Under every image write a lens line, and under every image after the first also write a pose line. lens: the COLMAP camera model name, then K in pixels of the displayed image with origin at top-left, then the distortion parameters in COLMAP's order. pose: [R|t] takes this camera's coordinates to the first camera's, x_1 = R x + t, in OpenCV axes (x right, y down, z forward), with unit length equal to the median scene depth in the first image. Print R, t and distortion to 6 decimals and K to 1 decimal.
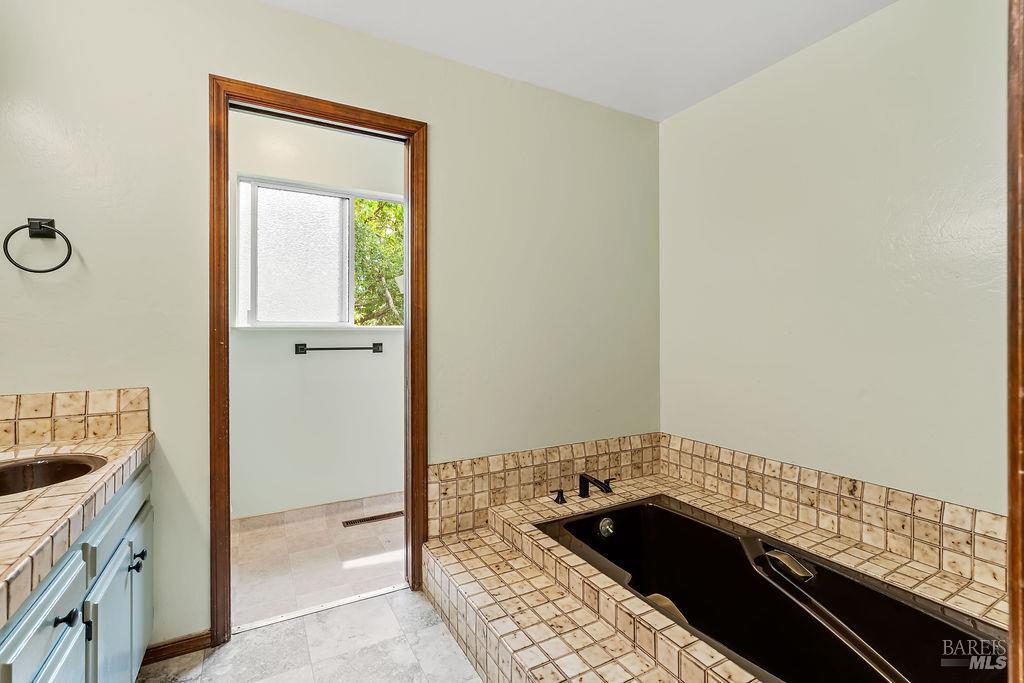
lens RADIAL K [[459.9, 0, 508.2], [0, 459.9, 333.0], [0, 0, 1]] dist [-0.007835, 0.004120]
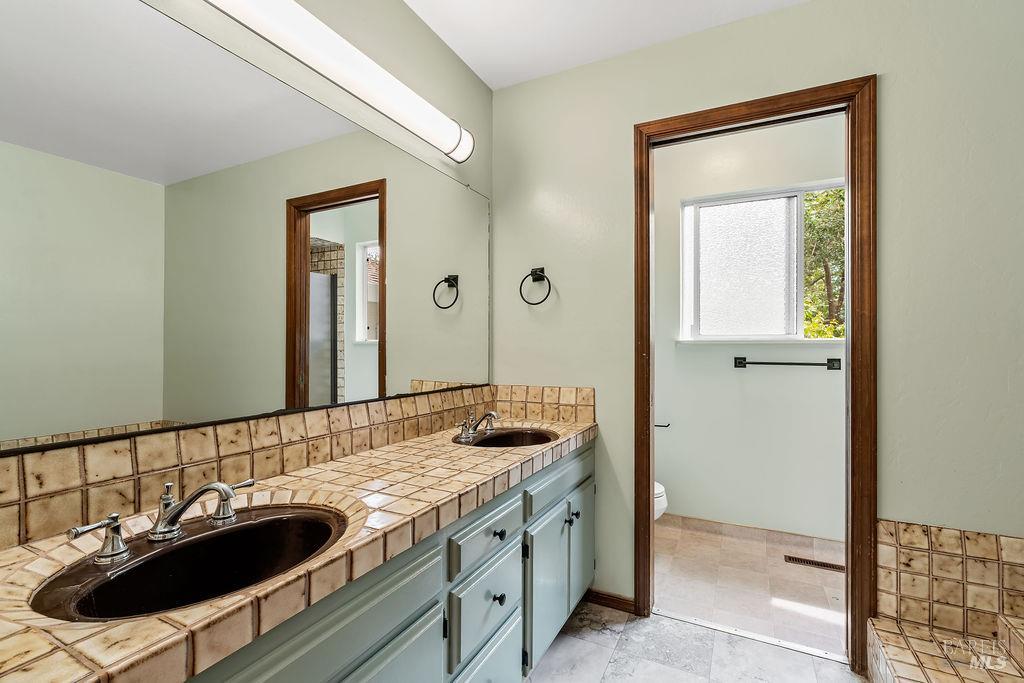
lens RADIAL K [[459.9, 0, 511.2], [0, 459.9, 344.7], [0, 0, 1]] dist [-0.007835, 0.004120]
pose [[0.564988, 0.000984, -0.825098, 0.111041], [-0.003457, 0.999993, -0.001175, -0.000076], [0.825092, 0.003516, 0.564988, 0.061342]]
